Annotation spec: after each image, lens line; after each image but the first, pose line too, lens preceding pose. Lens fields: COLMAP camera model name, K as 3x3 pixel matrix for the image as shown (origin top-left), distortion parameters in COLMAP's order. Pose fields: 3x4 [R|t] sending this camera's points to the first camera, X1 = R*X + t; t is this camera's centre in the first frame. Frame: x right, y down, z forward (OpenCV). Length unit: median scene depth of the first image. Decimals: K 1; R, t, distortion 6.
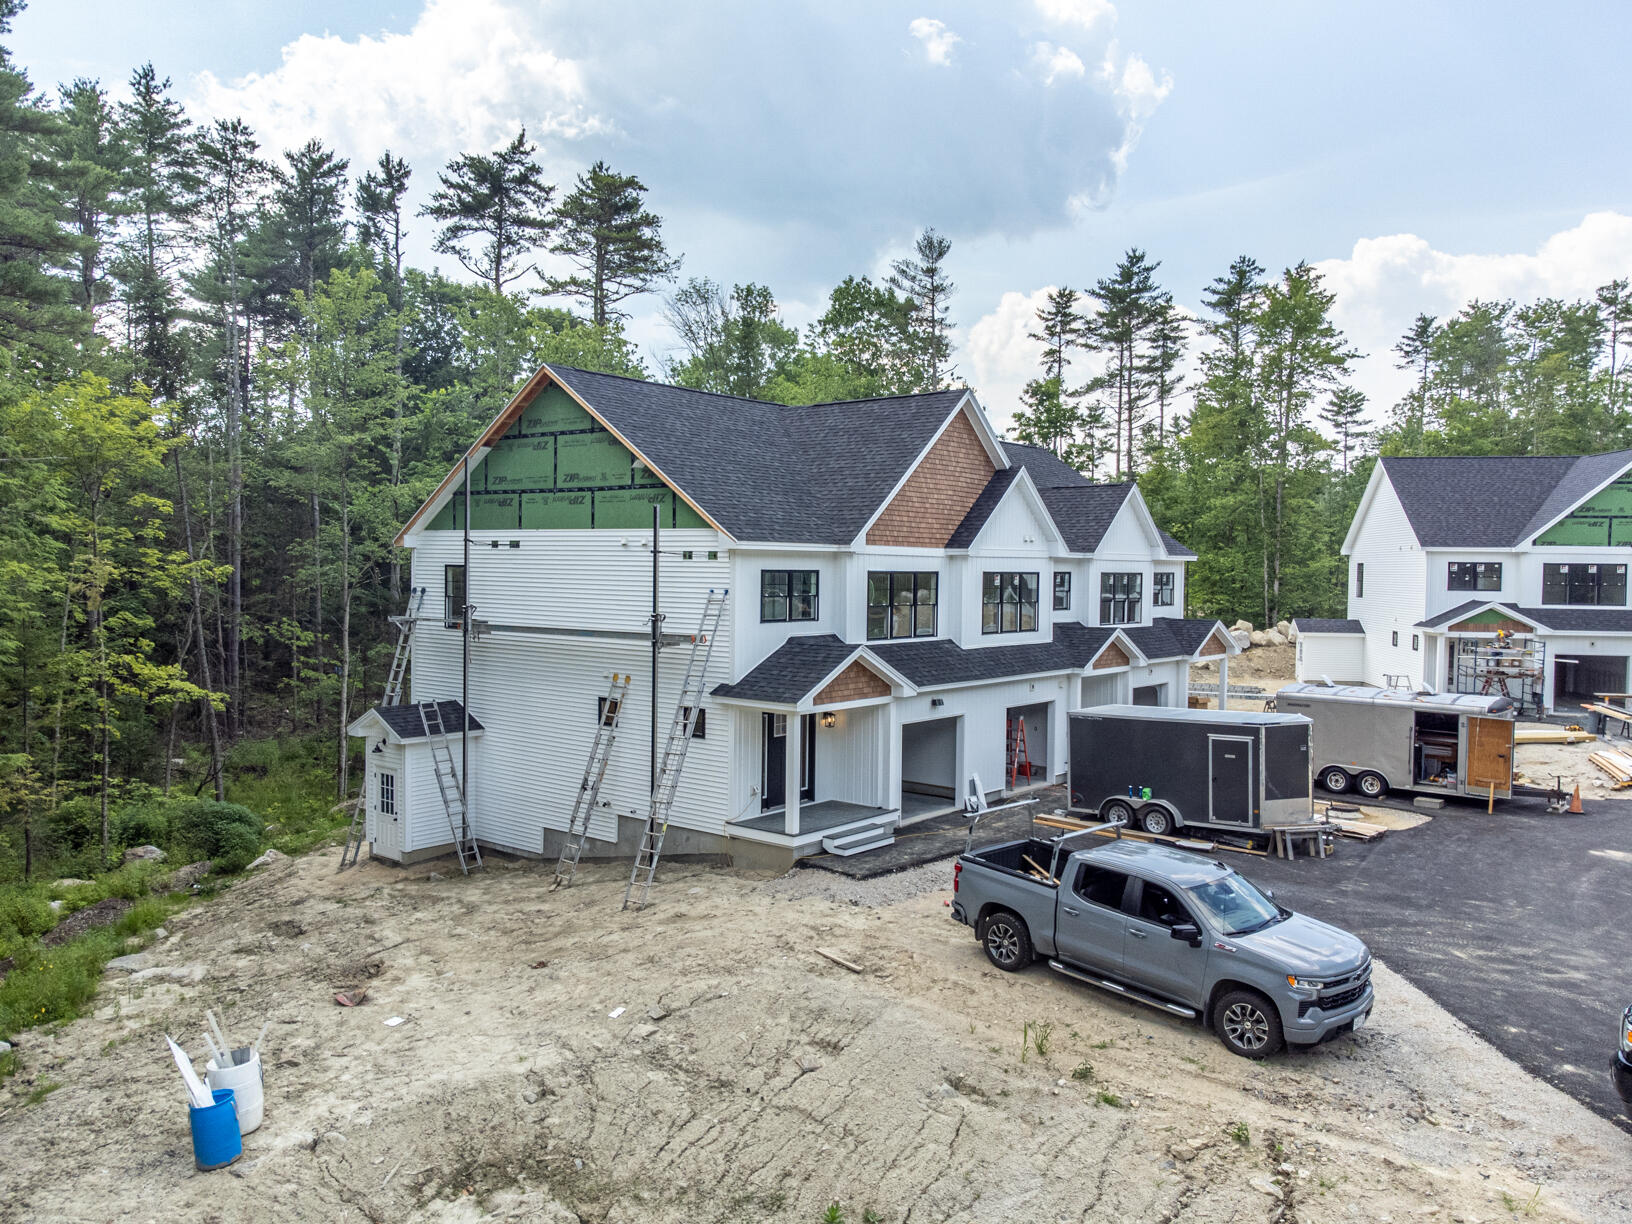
lens RADIAL K [[1226.3, 0, 817.9], [0, 1226.3, 612.4], [0, 0, 1]] dist [0.002549, 0.024672]
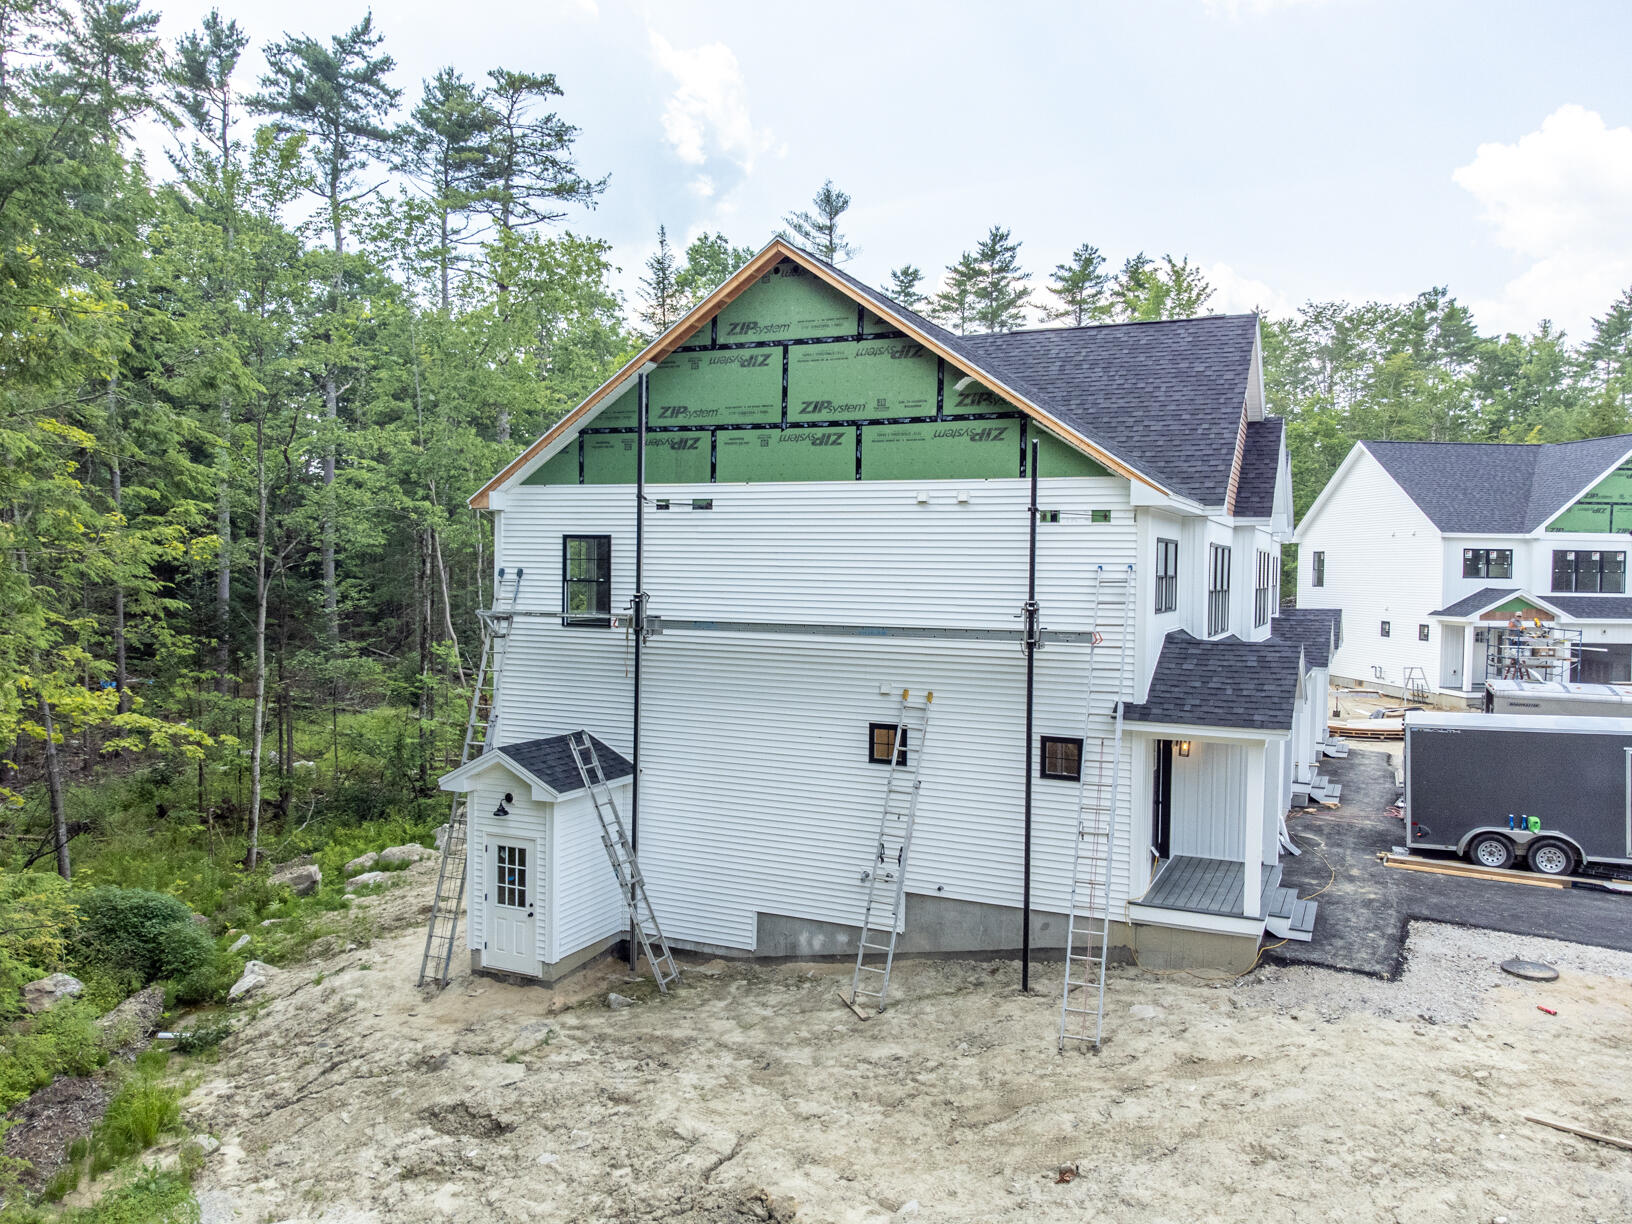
lens RADIAL K [[1226.3, 0, 818.2], [0, 1226.3, 609.7], [0, 0, 1]] dist [0.002549, 0.024672]
pose [[0.968738, -0.007101, 0.247983, -0.352593], [0.006909, 0.999975, 0.001644, 0.003264], [-0.247989, 0.000120, 0.968763, 0.312752]]
